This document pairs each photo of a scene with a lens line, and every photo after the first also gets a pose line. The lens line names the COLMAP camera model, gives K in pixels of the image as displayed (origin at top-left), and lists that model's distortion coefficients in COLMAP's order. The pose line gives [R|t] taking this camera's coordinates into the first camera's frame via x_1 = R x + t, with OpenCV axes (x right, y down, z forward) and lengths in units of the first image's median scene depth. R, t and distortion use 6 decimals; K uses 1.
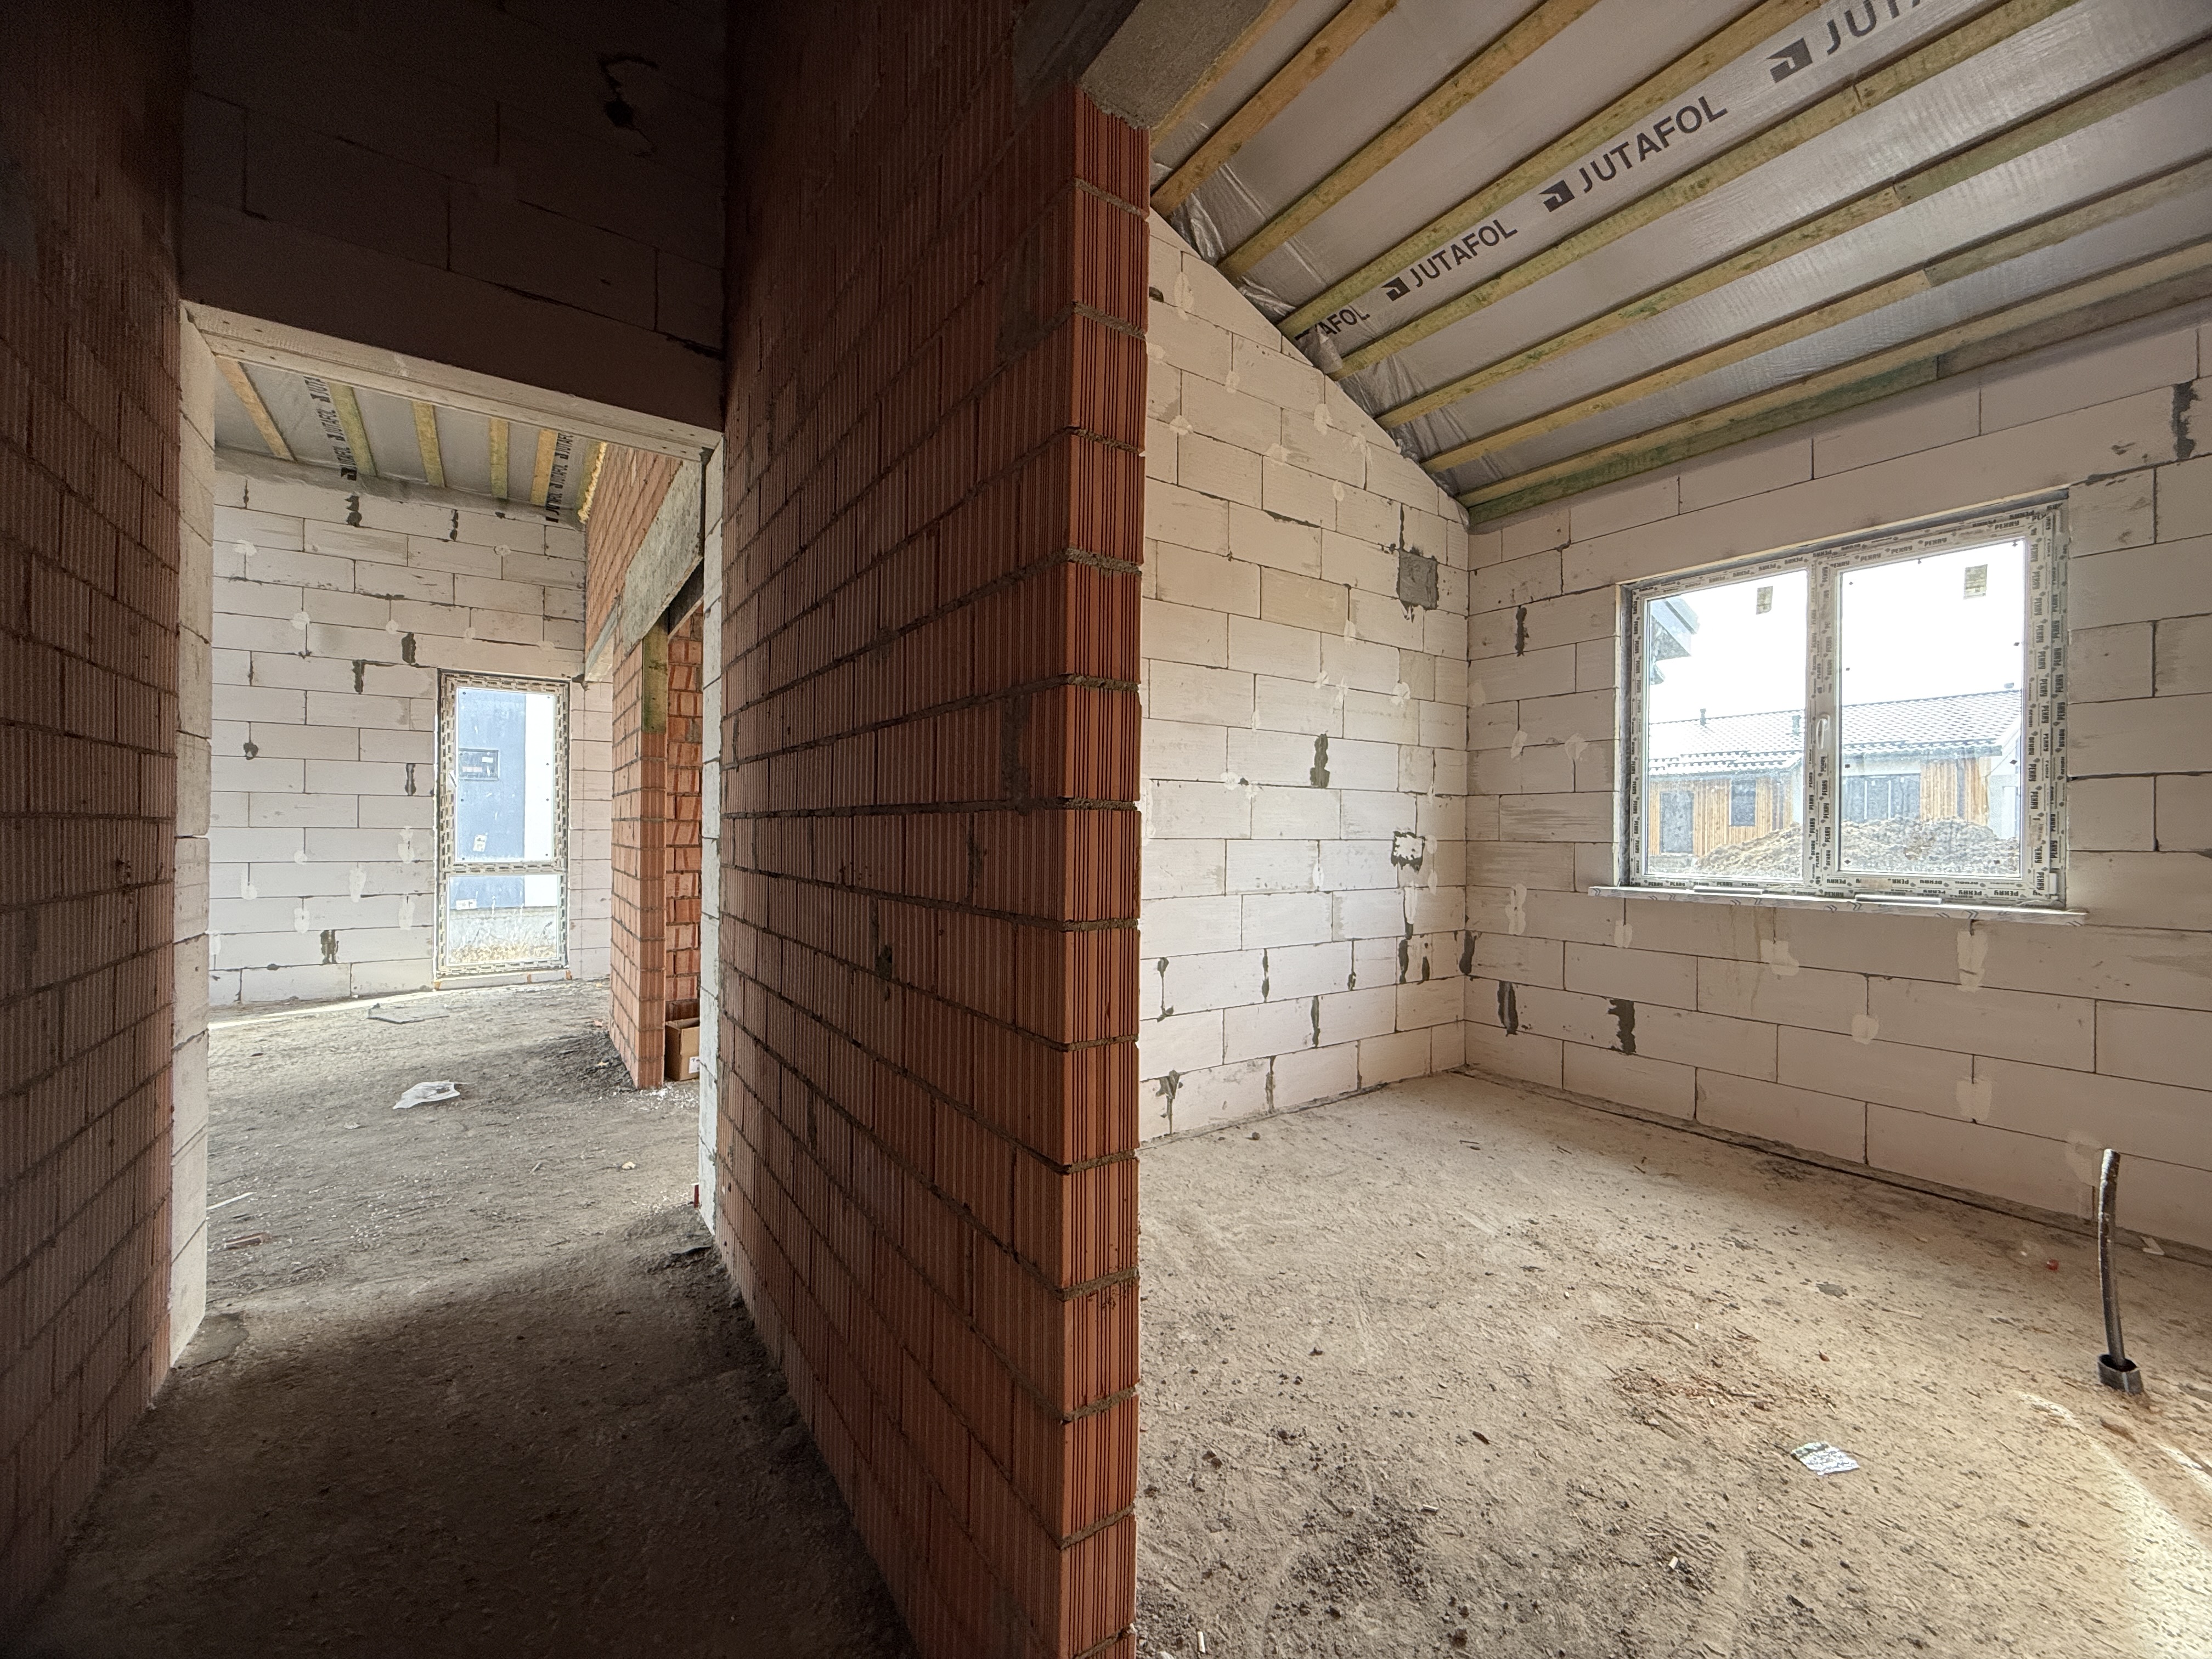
lens RADIAL K [[878.1, 0, 1103.1], [0, 878.1, 830.5], [0, 0, 1]] dist [0.000355, -0.000063]
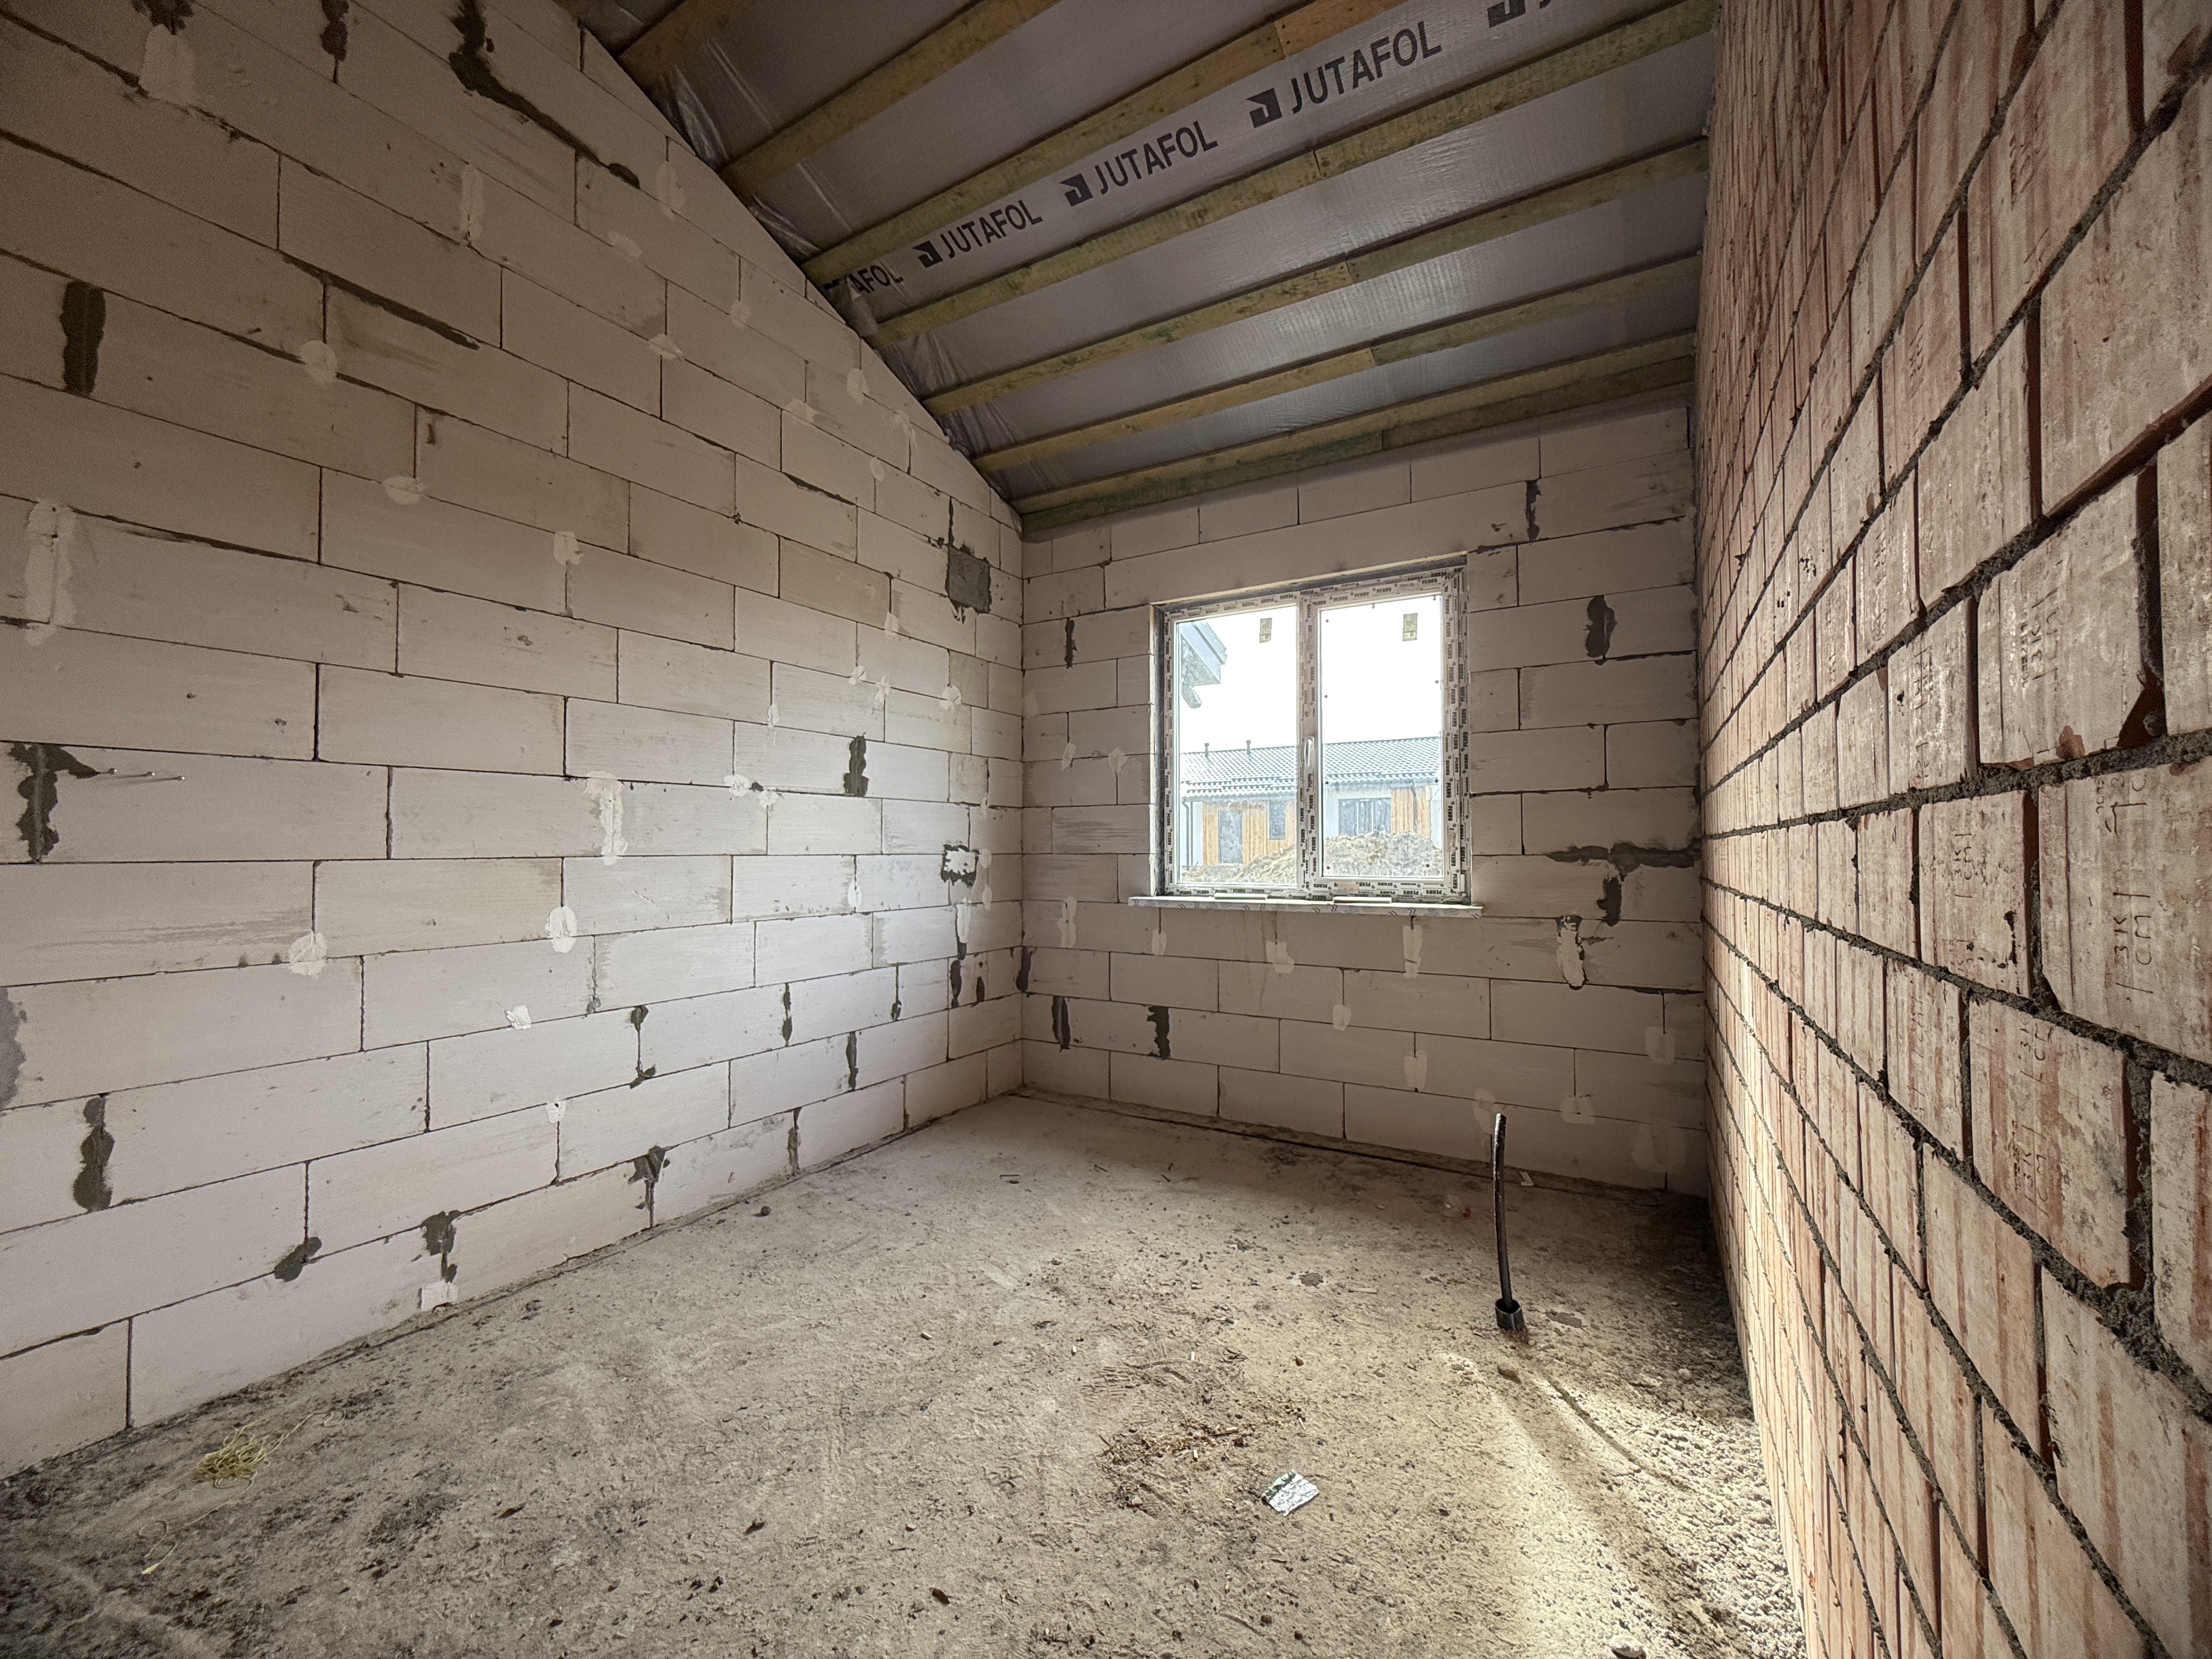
lens RADIAL K [[881.9, 0, 1106.0], [0, 881.9, 829.5], [0, 0, 1]] dist [0.000361, 0.000093]
pose [[0.906806, -0.001037, 0.421548, 0.114148], [0.009302, 0.999803, -0.017551, 0.003899], [-0.421447, 0.019837, 0.906636, 0.096696]]
